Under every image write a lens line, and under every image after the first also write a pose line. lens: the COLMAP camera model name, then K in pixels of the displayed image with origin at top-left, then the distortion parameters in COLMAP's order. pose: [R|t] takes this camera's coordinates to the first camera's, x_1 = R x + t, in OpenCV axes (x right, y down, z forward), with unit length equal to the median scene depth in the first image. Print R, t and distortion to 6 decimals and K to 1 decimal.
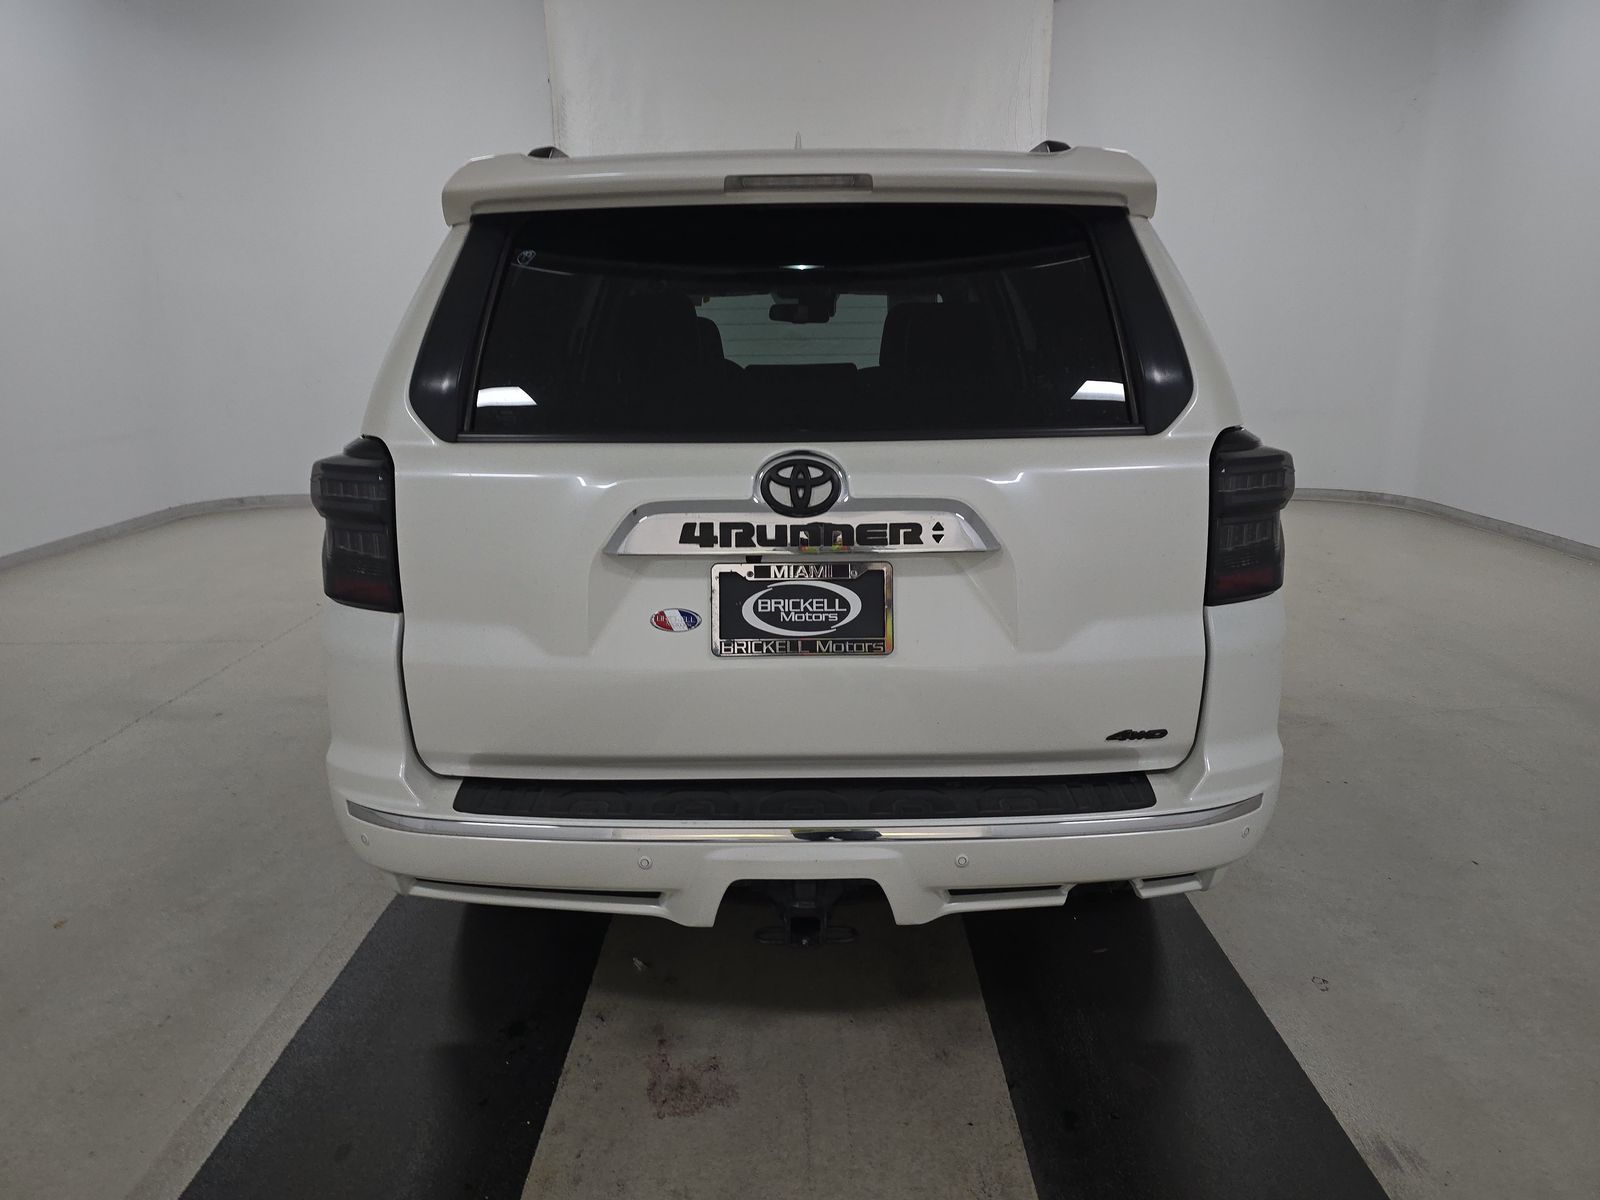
lens RADIAL K [[1049.9, 0, 800.0], [0, 1049.9, 600.0], [0, 0, 1]] dist [0.018422, -0.003064]
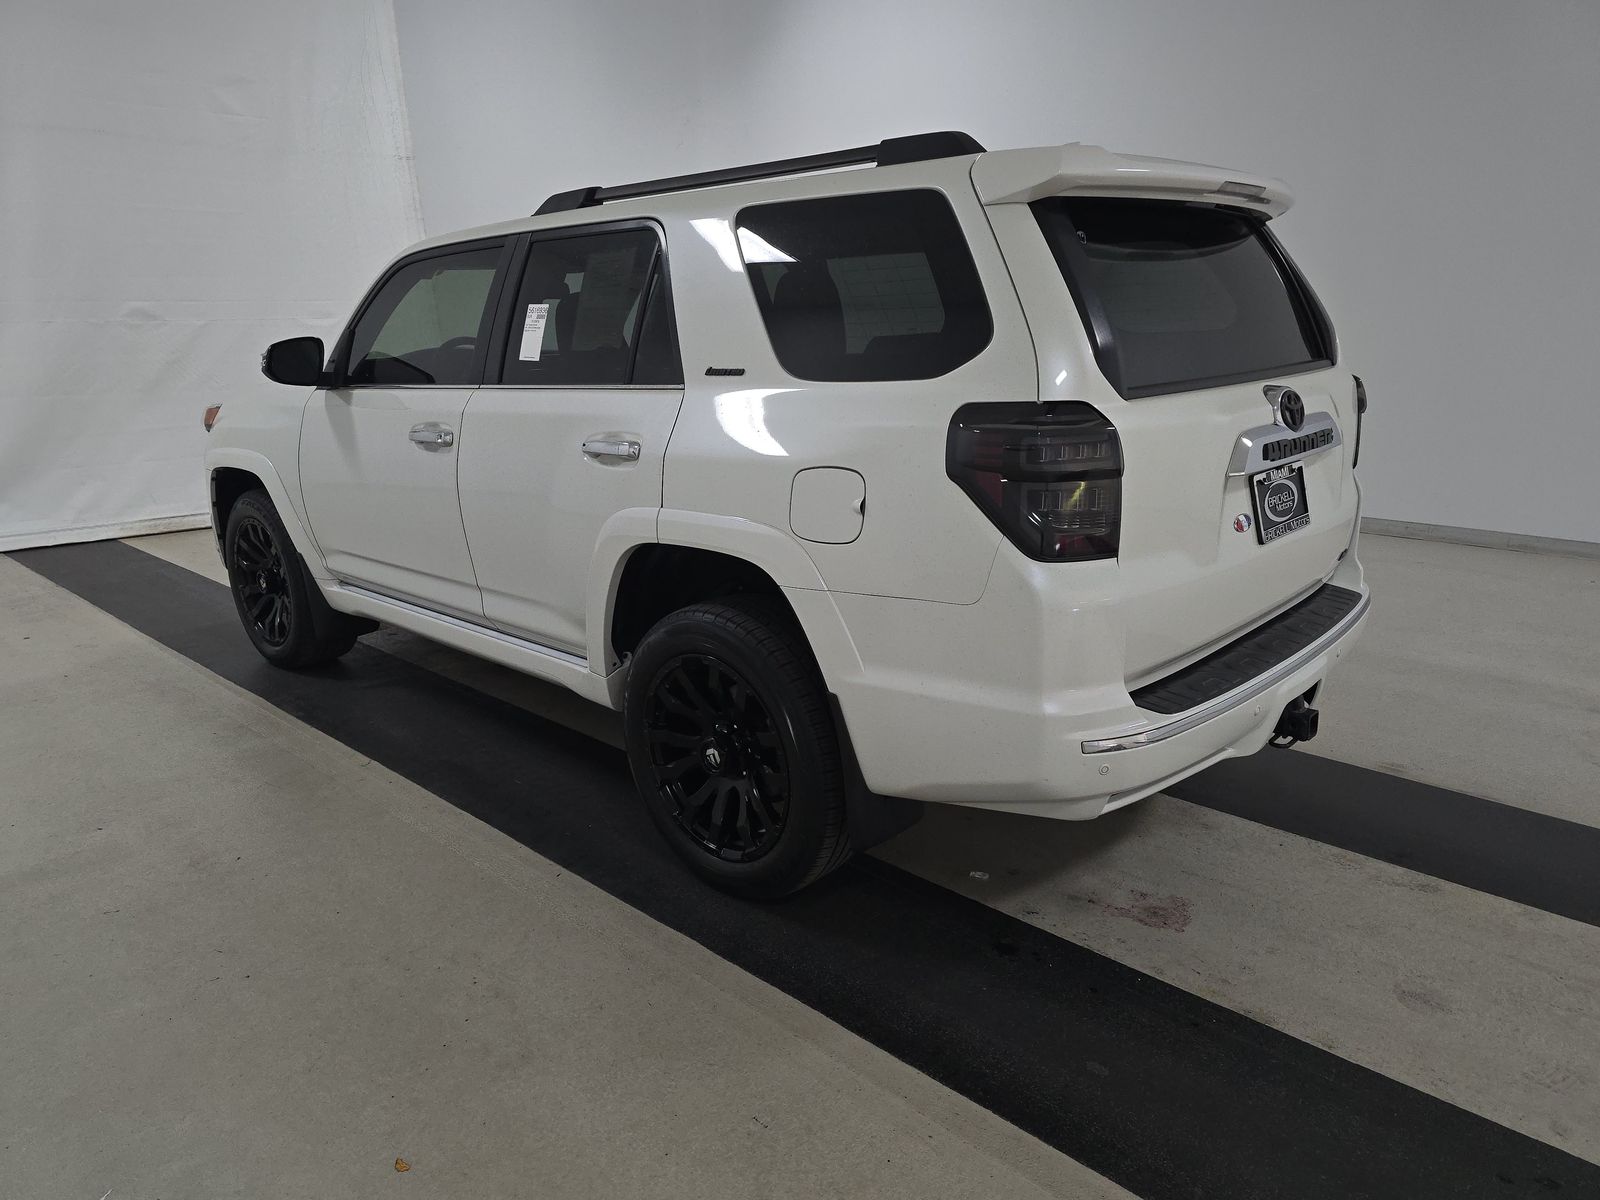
lens RADIAL K [[1049.9, 0, 800.0], [0, 1049.9, 600.0], [0, 0, 1]] dist [0.018422, -0.003064]
pose [[0.722194, -0.223570, 0.654563, -1.096879], [0.211560, 0.972369, 0.098700, -0.101583], [-0.658543, 0.067199, 0.749537, 0.308678]]
